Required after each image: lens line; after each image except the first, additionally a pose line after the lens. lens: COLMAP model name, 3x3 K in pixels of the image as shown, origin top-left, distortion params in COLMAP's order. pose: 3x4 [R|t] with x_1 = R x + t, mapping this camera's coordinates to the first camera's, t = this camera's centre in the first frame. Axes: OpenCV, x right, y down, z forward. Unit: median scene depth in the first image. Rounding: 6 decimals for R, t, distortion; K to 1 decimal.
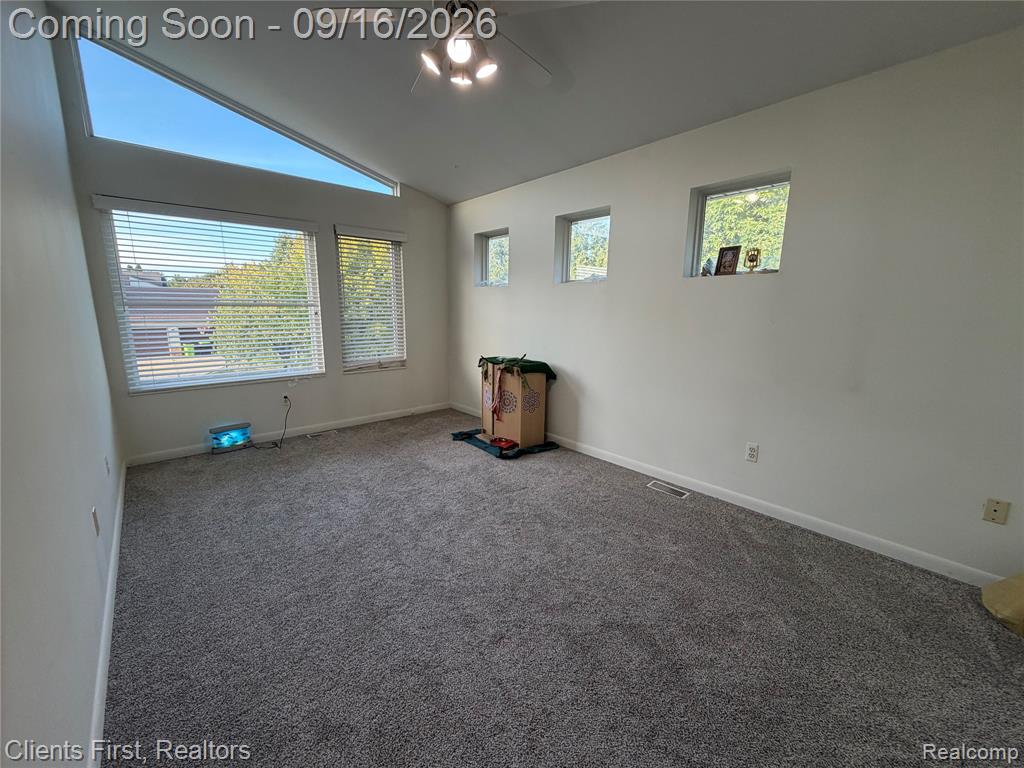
lens RADIAL K [[407.0, 0, 509.8], [0, 407.0, 387.0], [0, 0, 1]] dist [-0.000051, 0.000021]
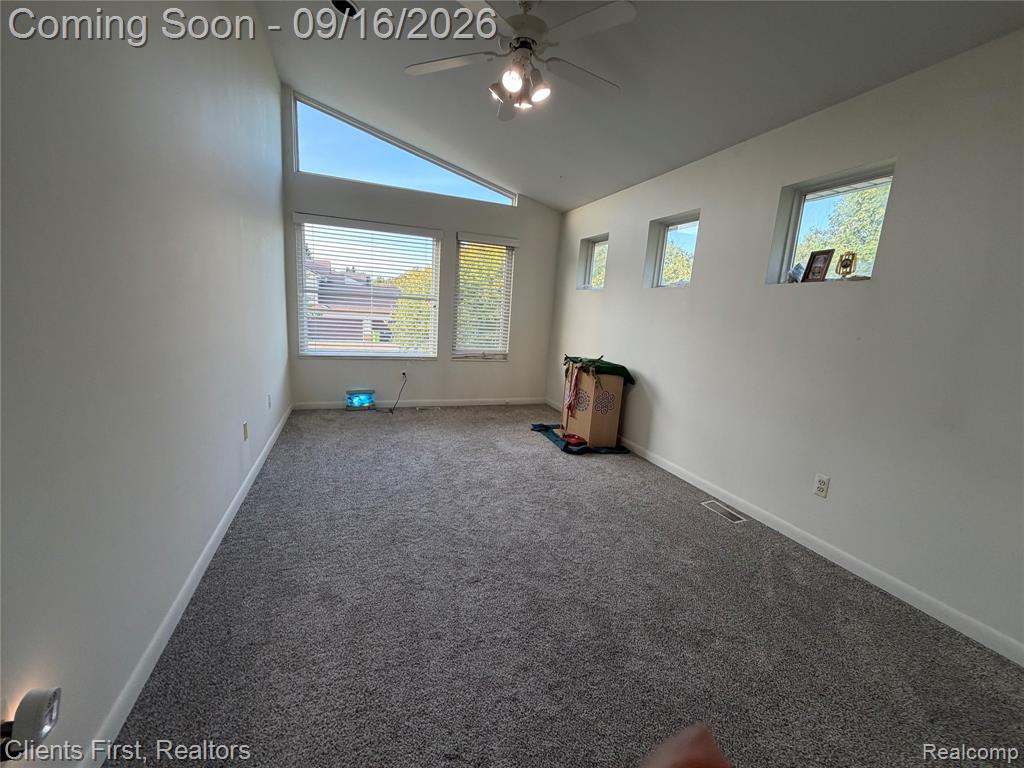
lens RADIAL K [[407.0, 0, 509.8], [0, 407.0, 387.0], [0, 0, 1]] dist [-0.000051, 0.000021]
pose [[0.932623, 0.117574, -0.341161, 0.178579], [-0.123400, 0.992346, 0.004657, 0.021693], [0.339097, 0.037756, 0.939994, -0.037452]]
